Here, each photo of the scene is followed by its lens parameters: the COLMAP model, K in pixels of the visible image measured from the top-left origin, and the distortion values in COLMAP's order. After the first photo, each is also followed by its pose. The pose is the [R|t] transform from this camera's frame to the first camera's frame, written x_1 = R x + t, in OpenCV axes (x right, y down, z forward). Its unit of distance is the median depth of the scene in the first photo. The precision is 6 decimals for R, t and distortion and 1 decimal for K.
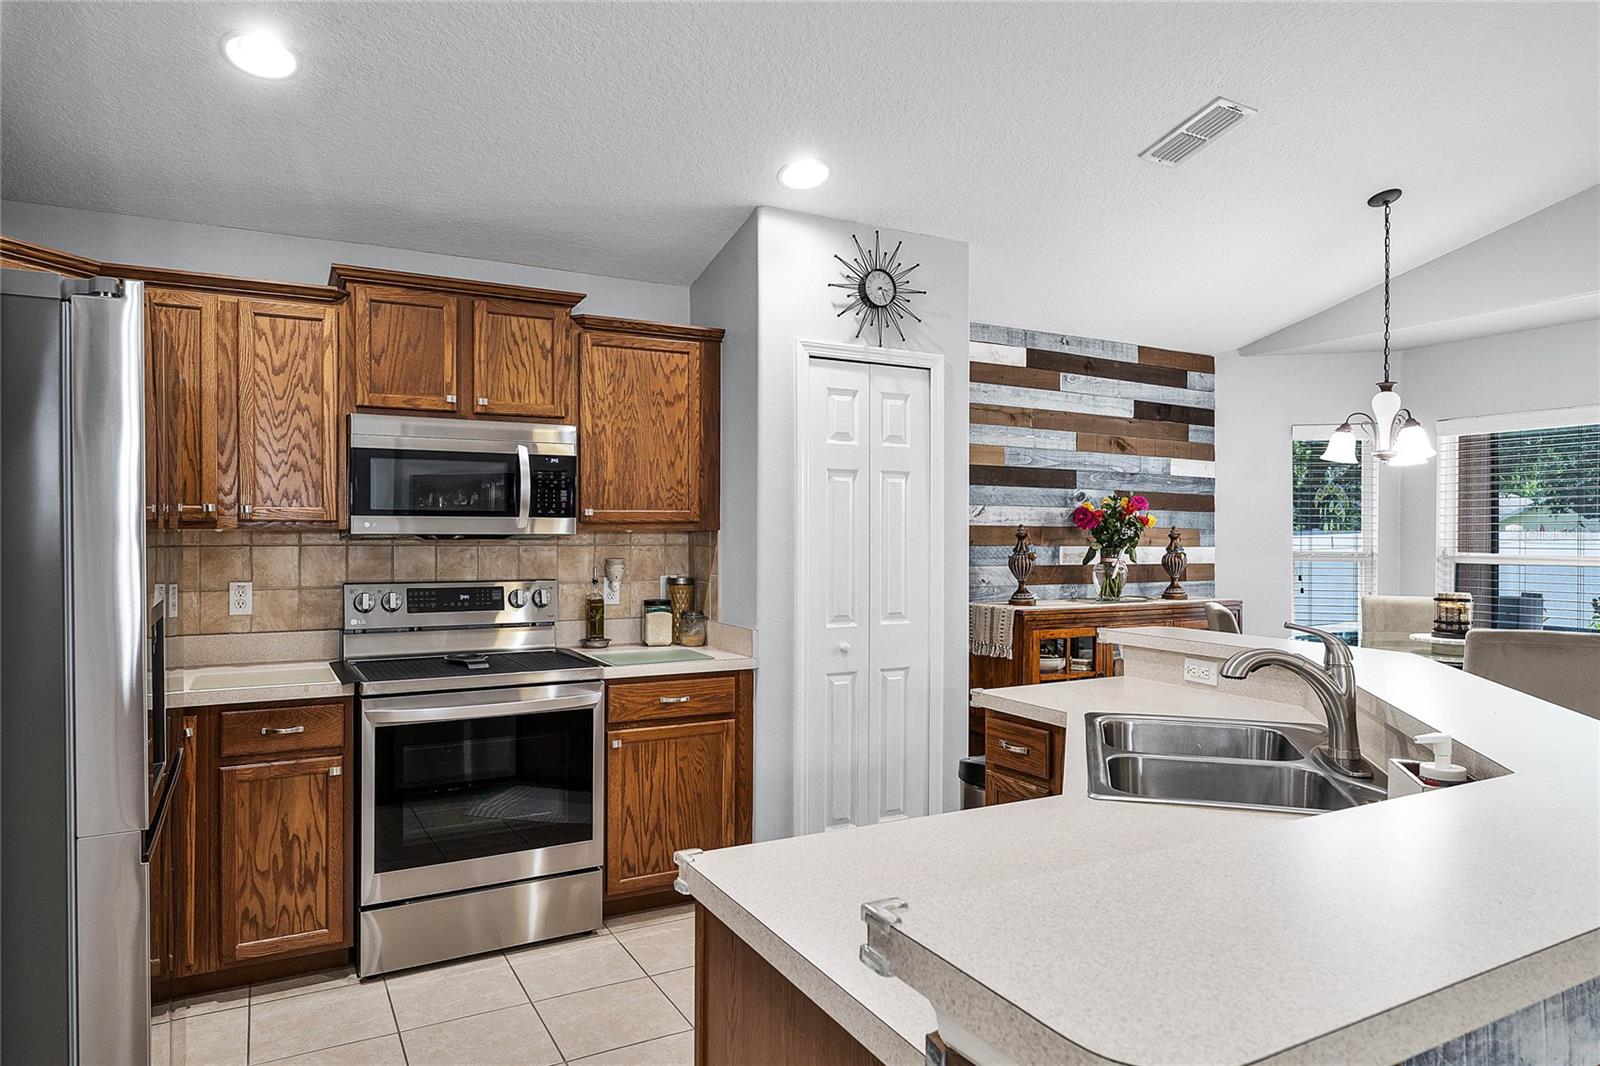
lens RADIAL K [[957.5, 0, 781.9], [0, 957.5, 532.0], [0, 0, 1]] dist [-0.001496, 0.000063]
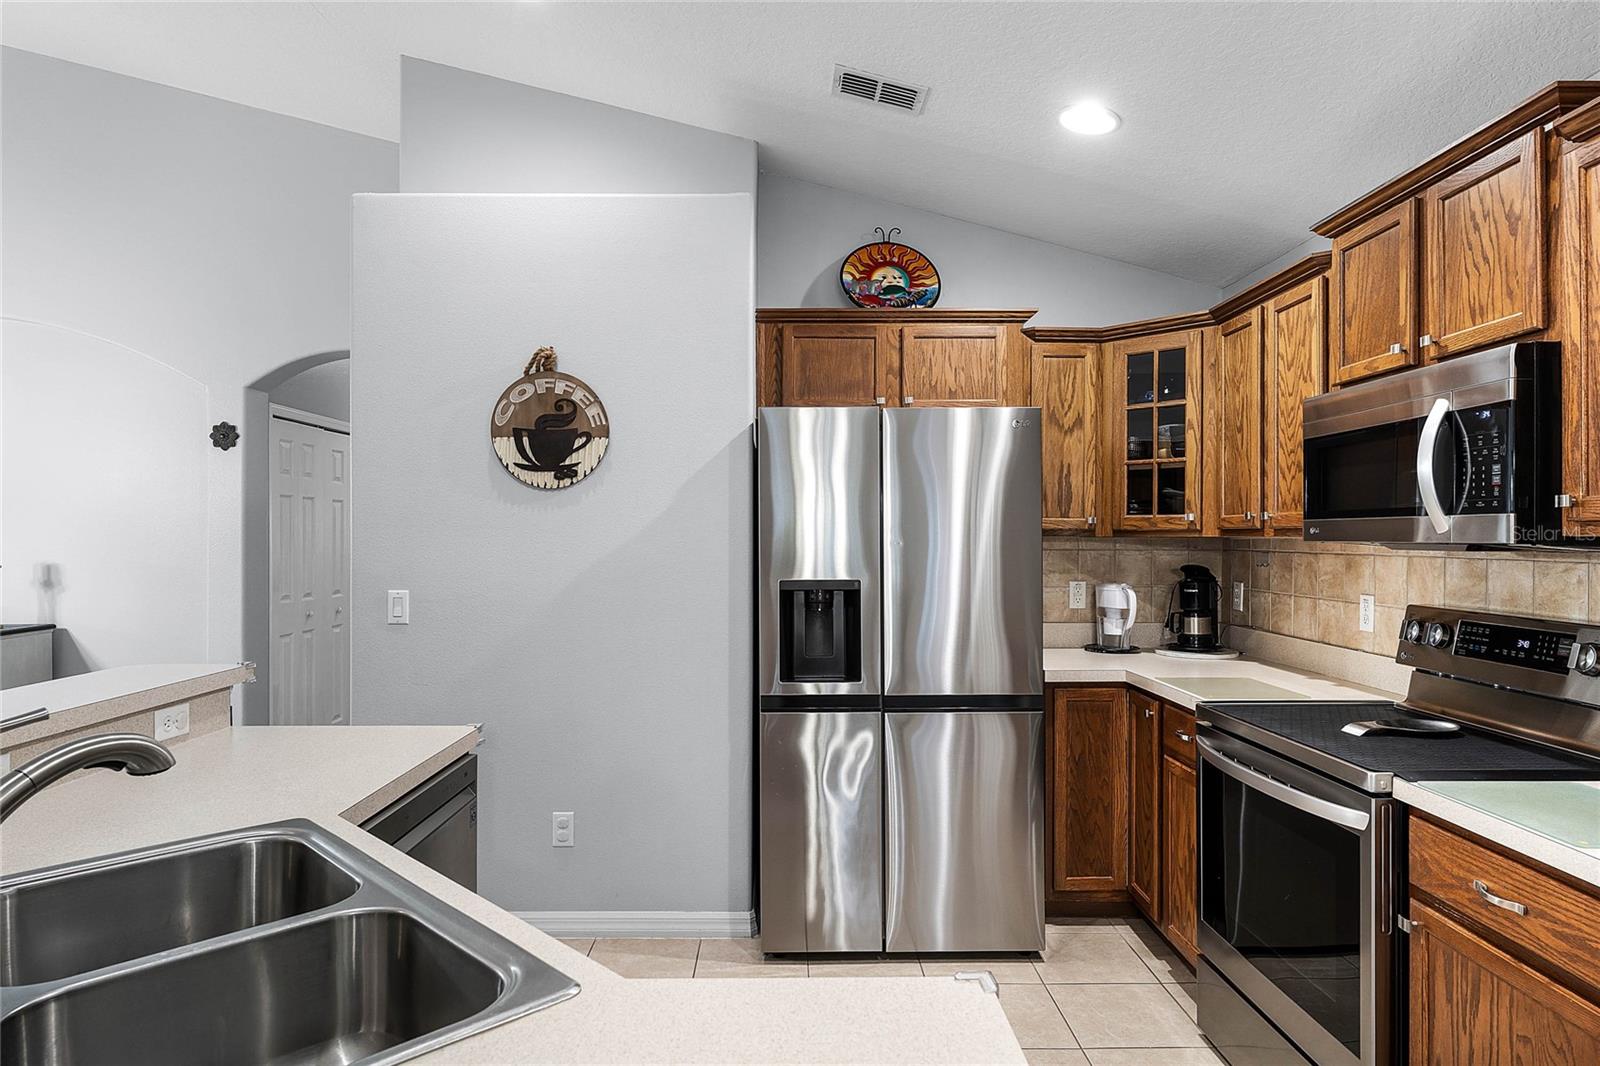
lens RADIAL K [[936.0, 0, 800.0], [0, 936.0, 533.0], [0, 0, 1]] dist [-0.002089, -0.001064]
pose [[-0.456139, -0.006794, -0.889882, 0.382687], [-0.002927, 0.999977, -0.006134, 0.000714], [0.889904, -0.000193, -0.456149, 0.767176]]
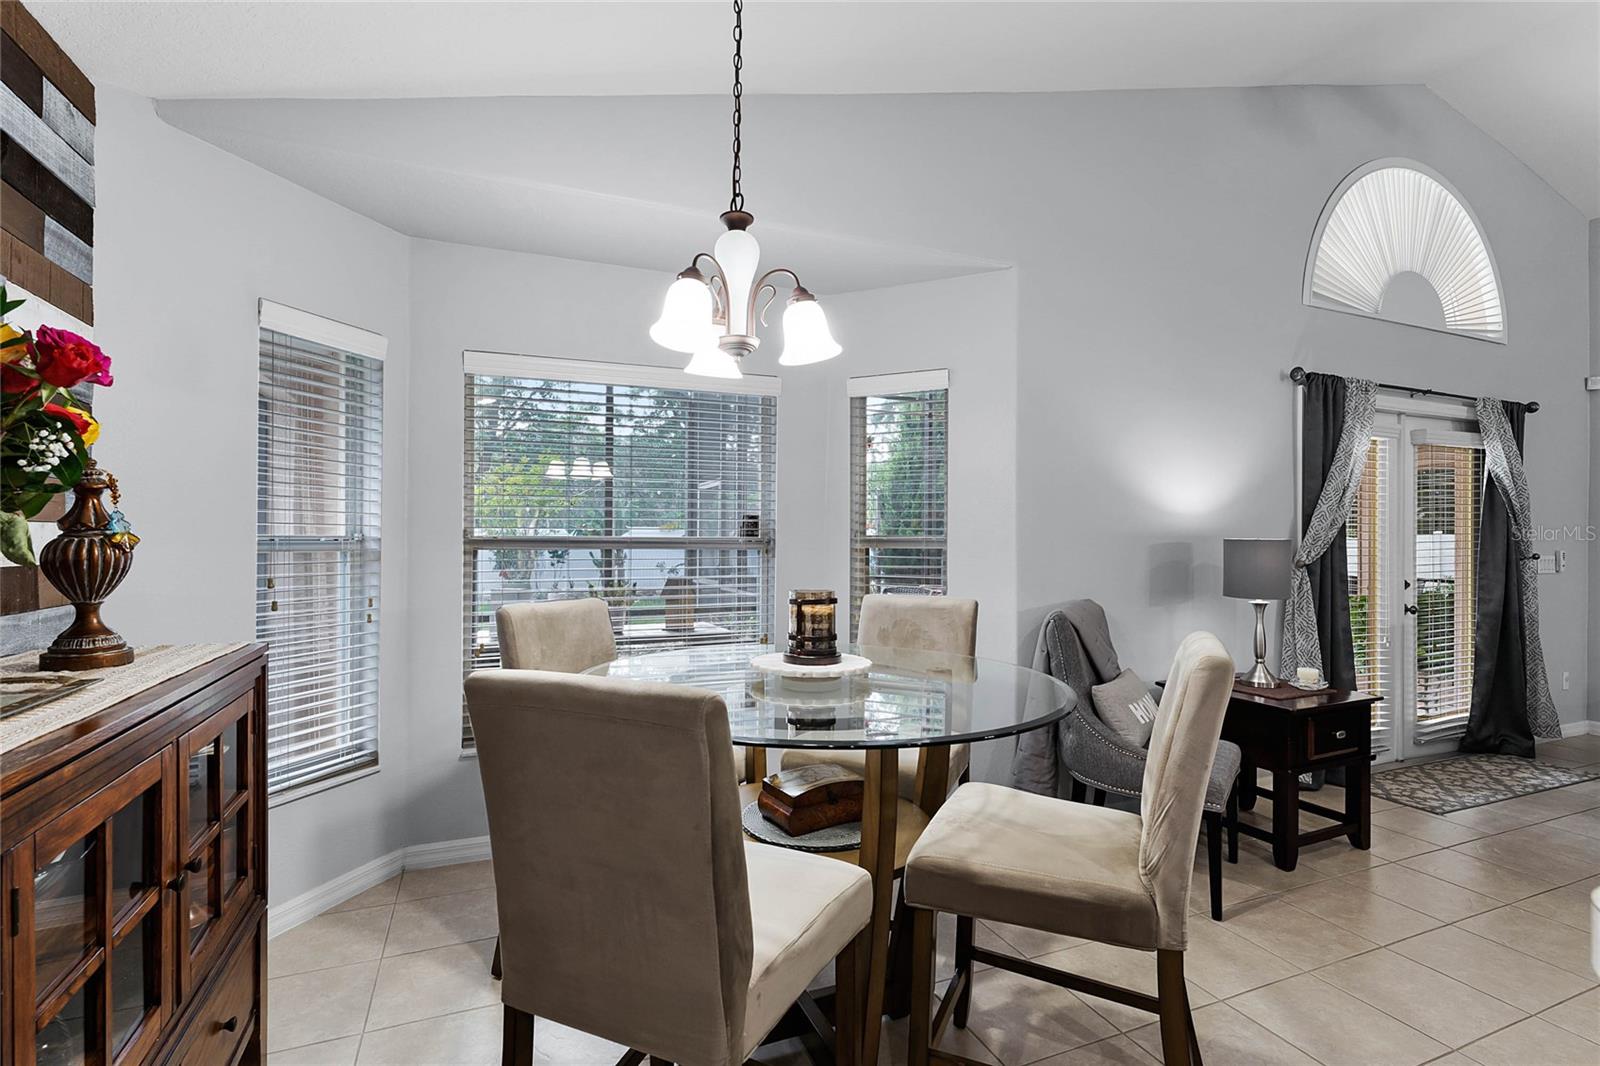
lens RADIAL K [[750.6, 0, 800.0], [0, 750.6, 533.0], [0, 0, 1]] dist [-0.012872, 0.000220]
pose [[0.088048, 0.003731, 0.996109, 0.208233], [-0.003706, 0.999987, -0.003418, 0.027733], [-0.996109, -0.003391, 0.088060, 0.922076]]
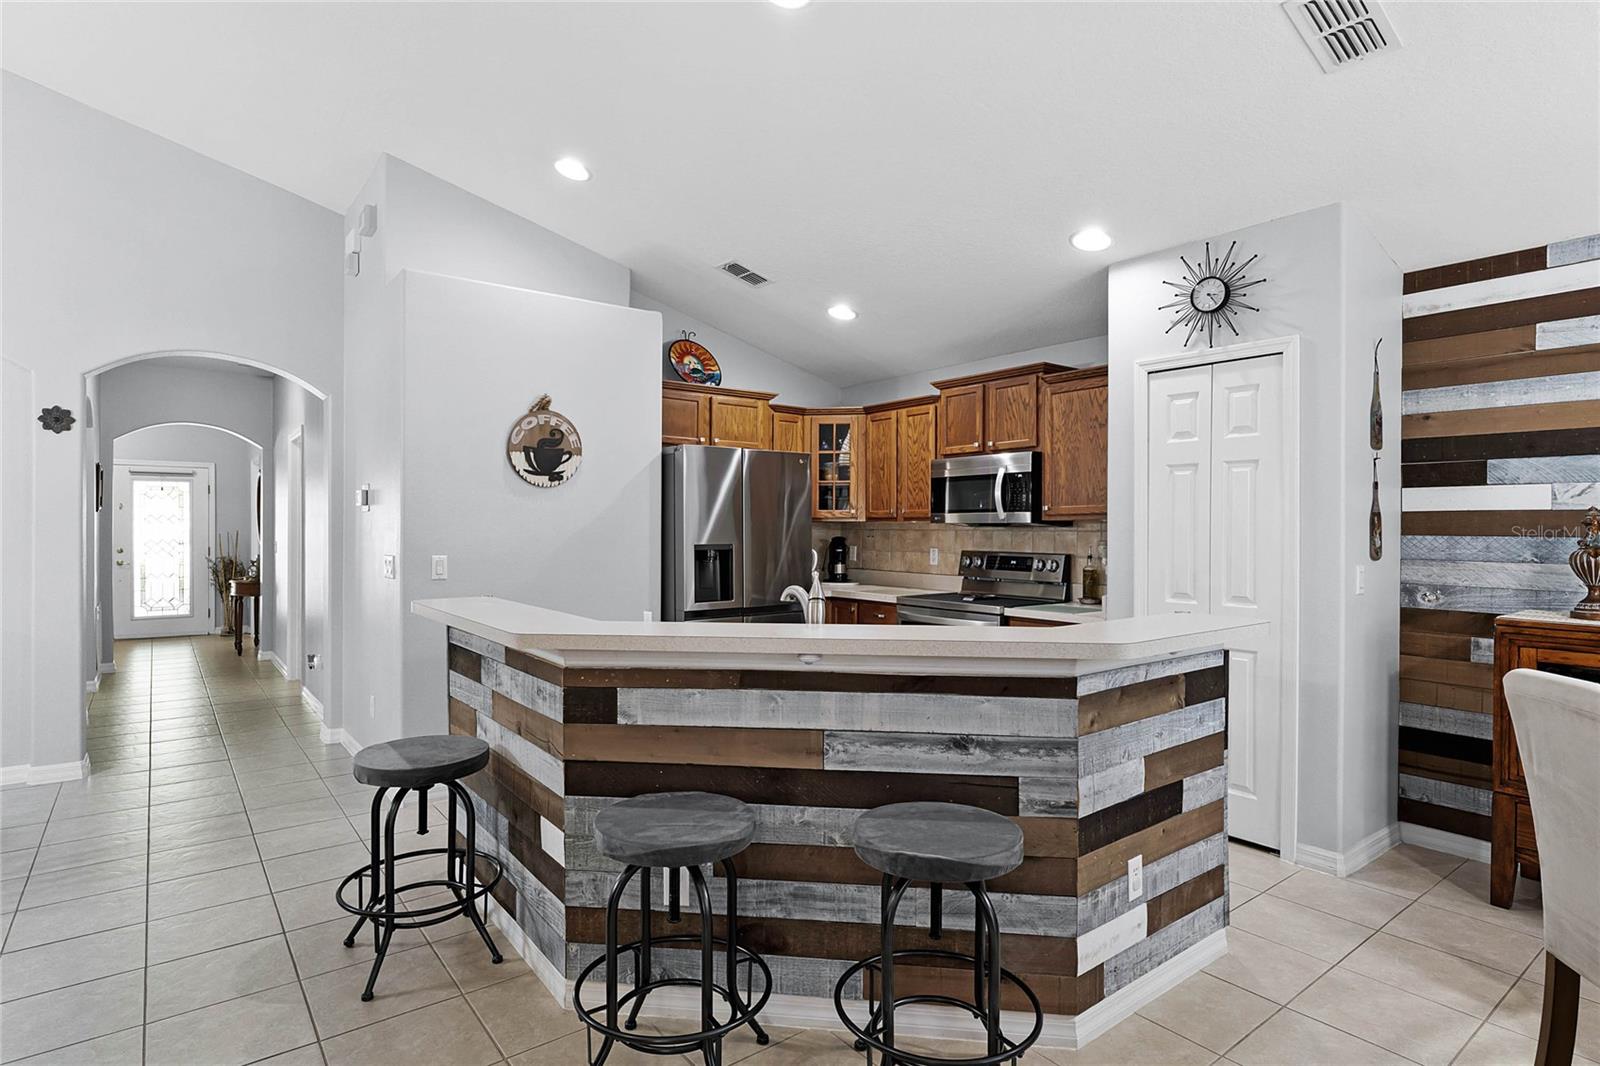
lens RADIAL K [[830.8, 0, 800.0], [0, 830.8, 533.0], [0, 0, 1]] dist [-0.001984, -0.000291]
pose [[0.175461, 0.003759, -0.984479, 0.887539], [-0.003622, 0.999988, 0.003173, 0.013760], [0.984480, 0.003009, 0.175473, 0.354323]]
